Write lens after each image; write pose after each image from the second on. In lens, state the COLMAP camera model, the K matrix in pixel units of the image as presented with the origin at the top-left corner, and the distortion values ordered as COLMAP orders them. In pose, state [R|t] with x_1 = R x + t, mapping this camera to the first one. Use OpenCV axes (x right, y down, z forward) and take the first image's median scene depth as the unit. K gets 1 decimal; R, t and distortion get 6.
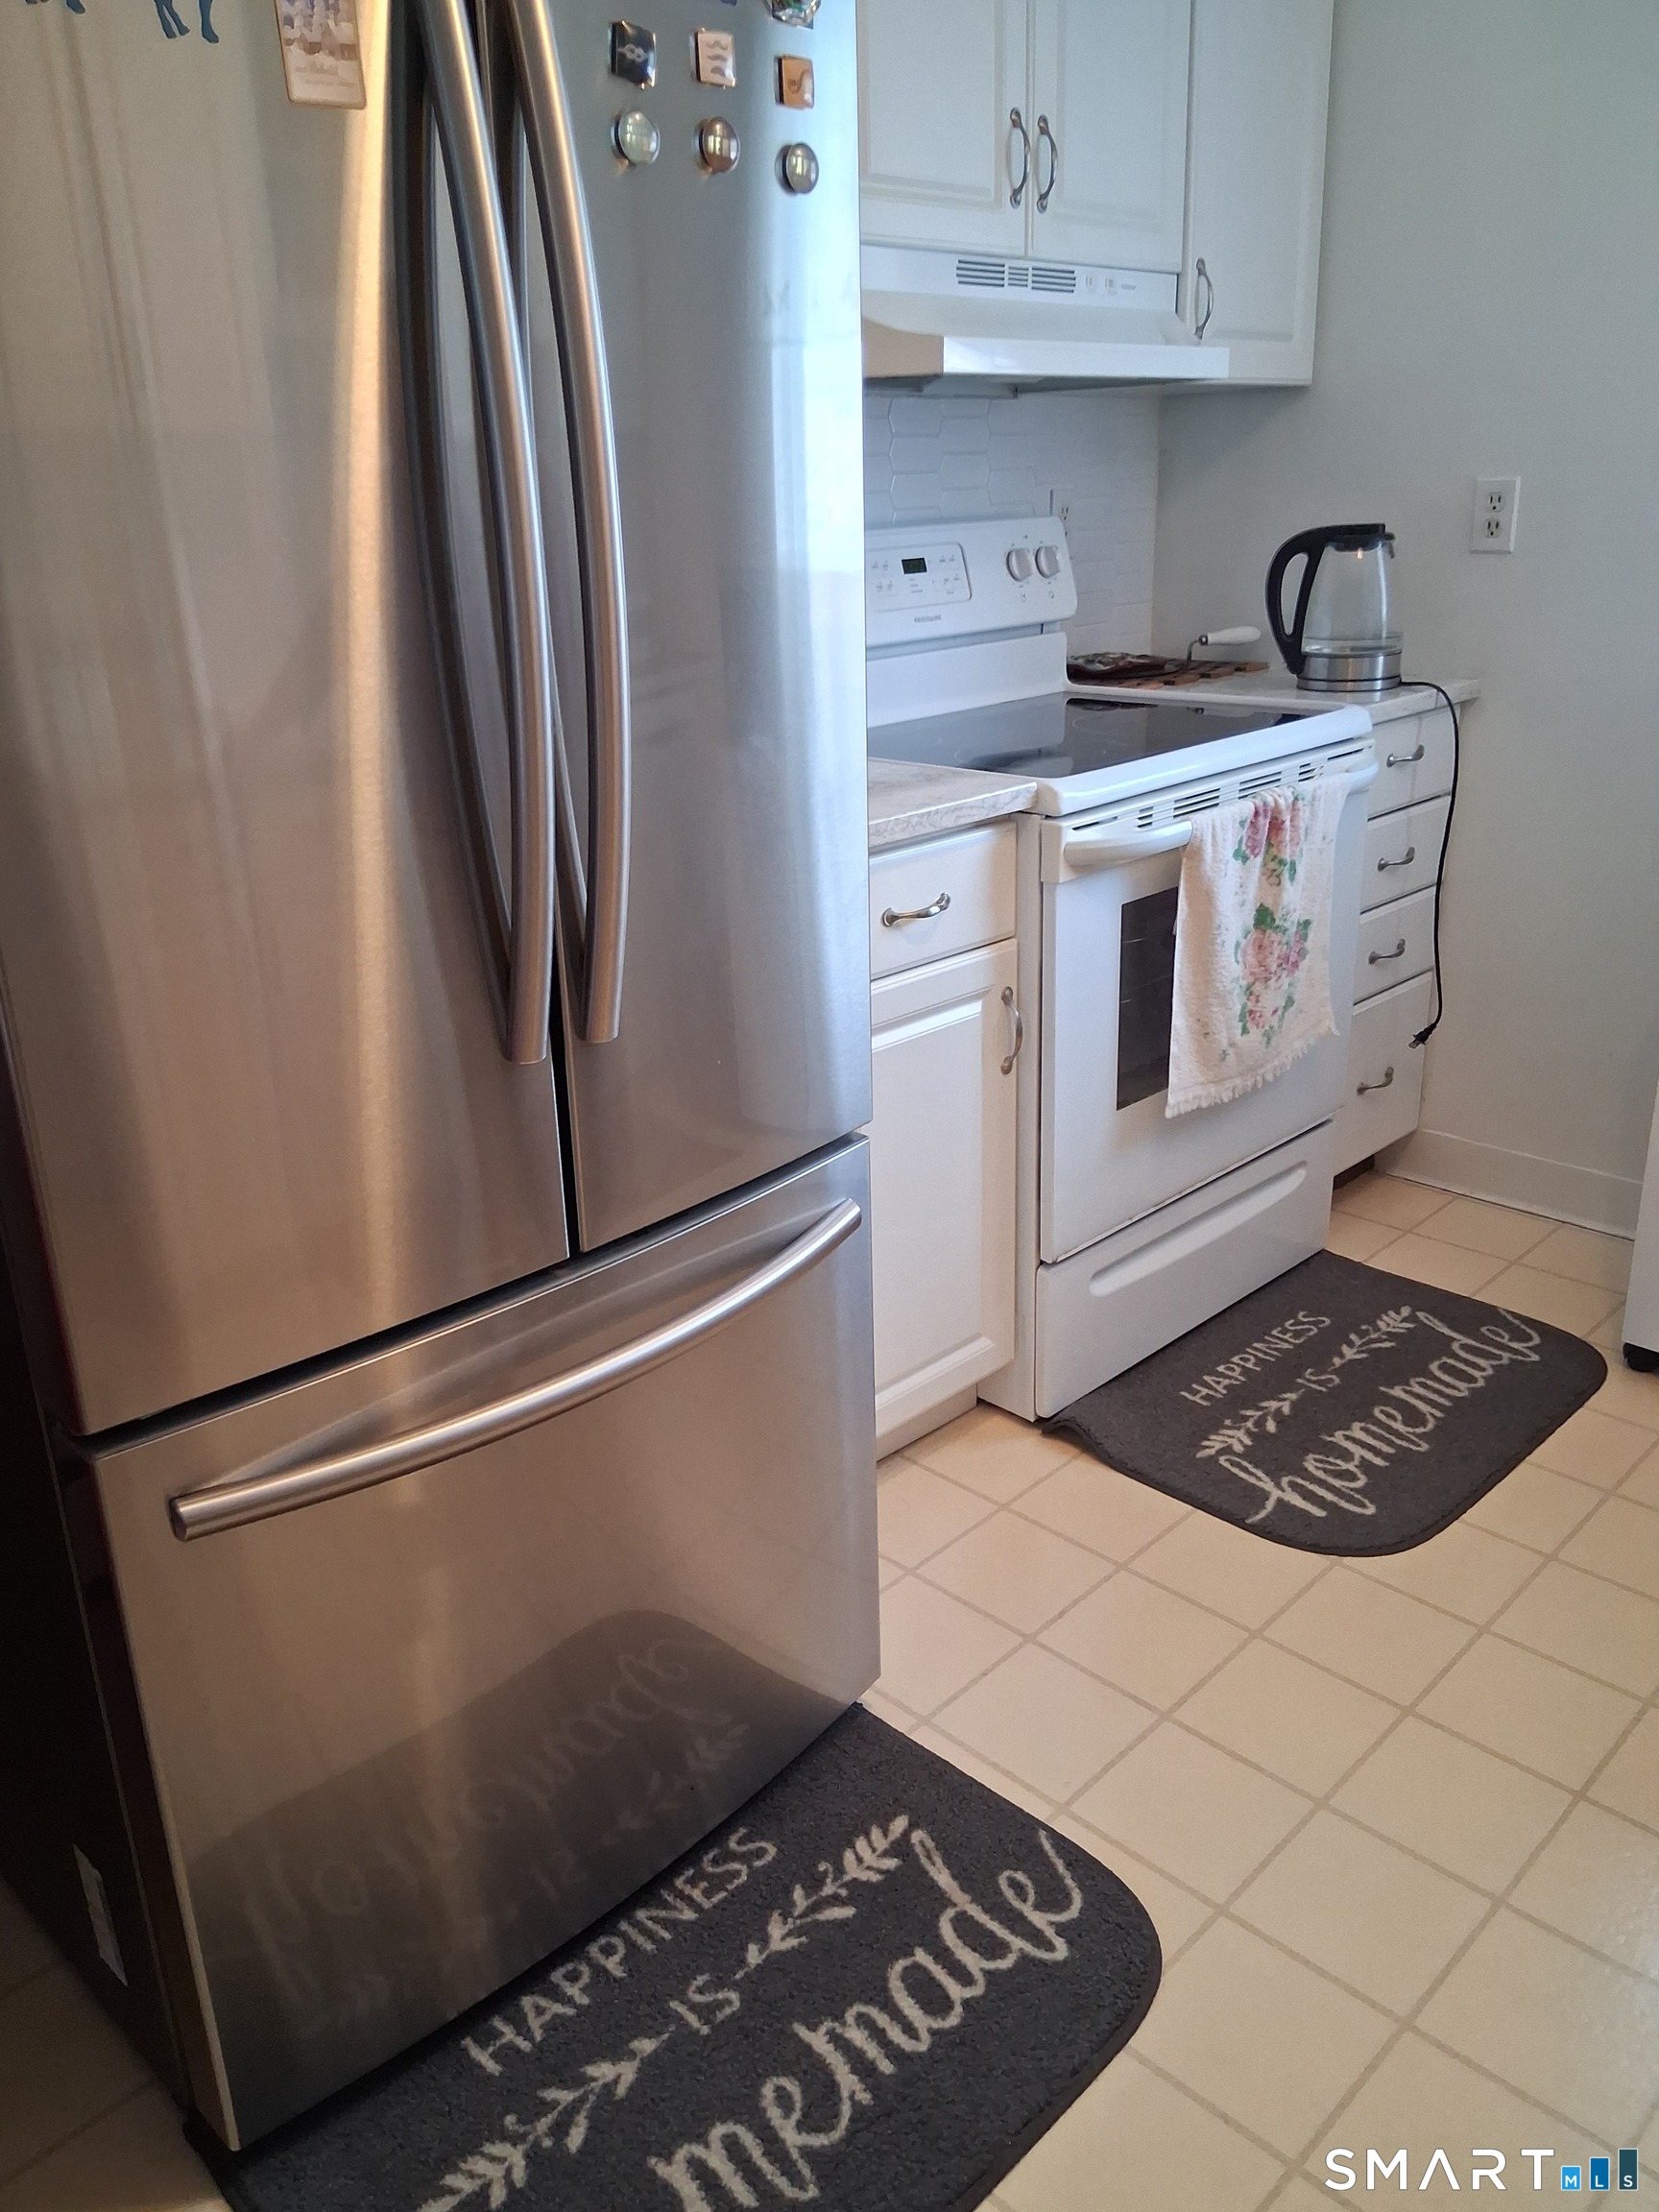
lens RADIAL K [[1645.6, 0, 829.5], [0, 1645.6, 1106.0], [0, 0, 1]] dist [0.120839, -0.208512]
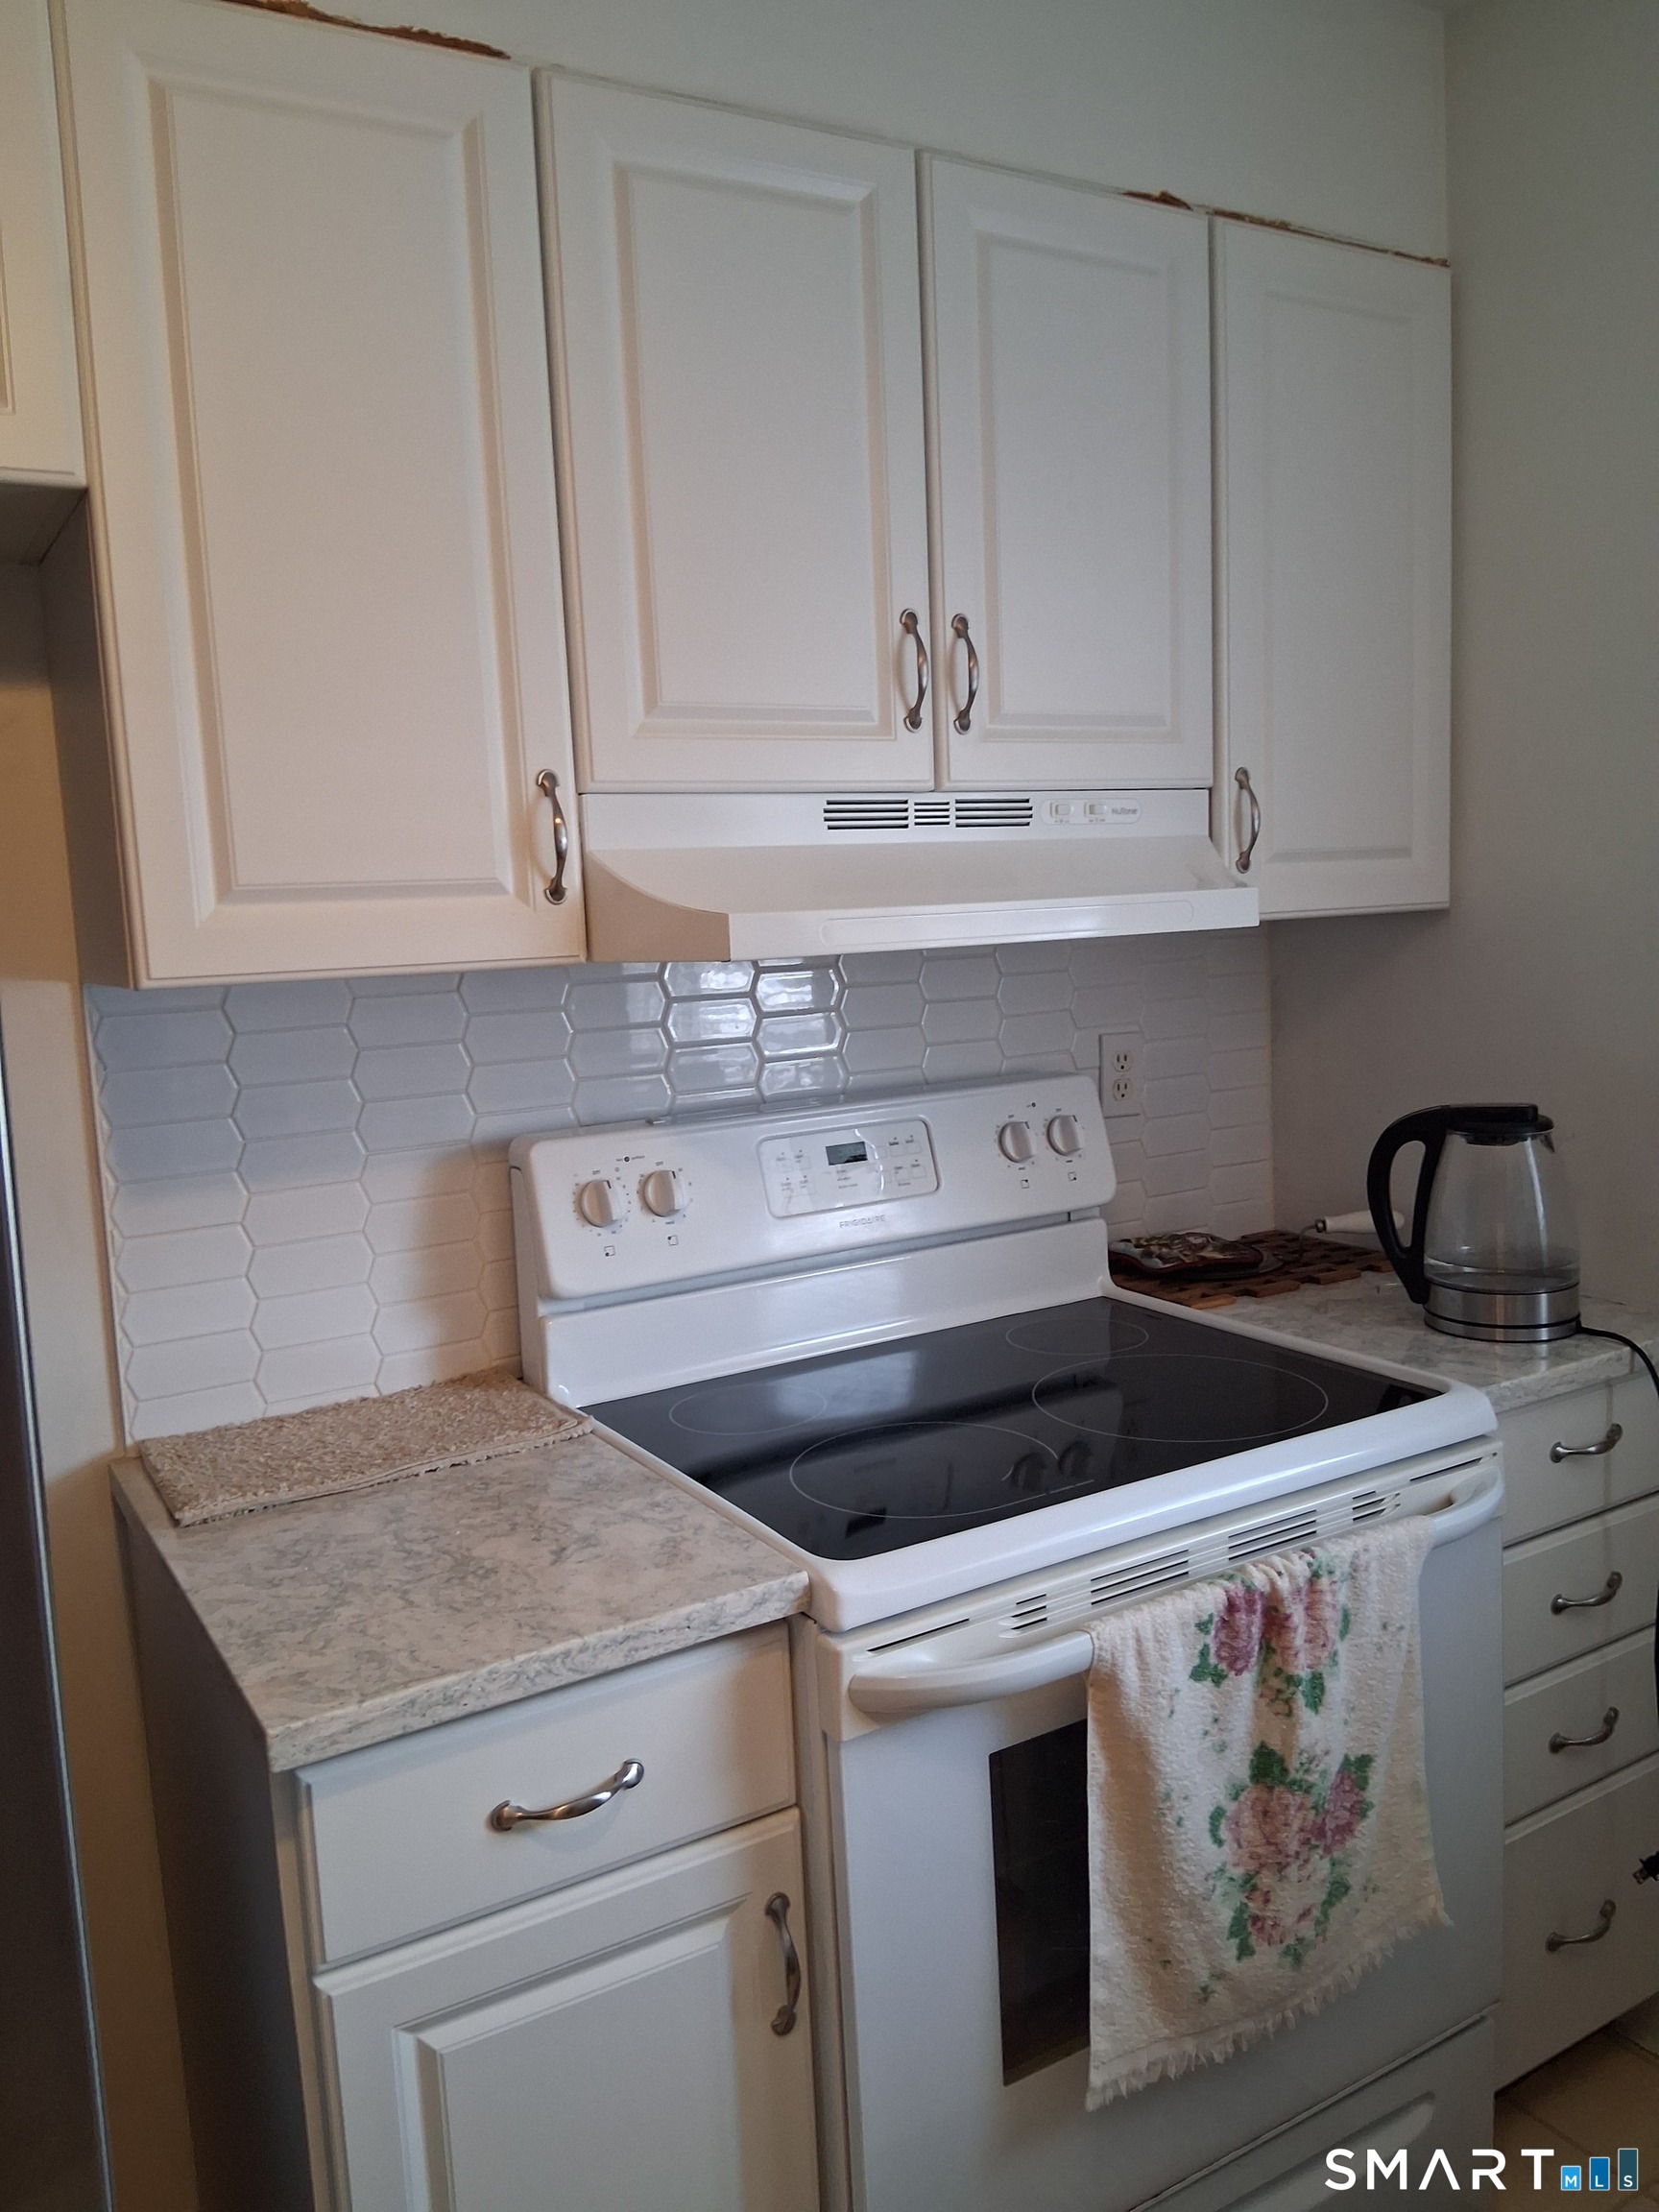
lens RADIAL K [[1645.6, 0, 829.5], [0, 1645.6, 1106.0], [0, 0, 1]] dist [0.120839, -0.208512]
pose [[0.970595, 0.018038, -0.240042, 0.247093], [-0.071965, 0.973326, -0.217847, -0.203492], [0.229710, 0.228716, 0.946003, 0.319940]]
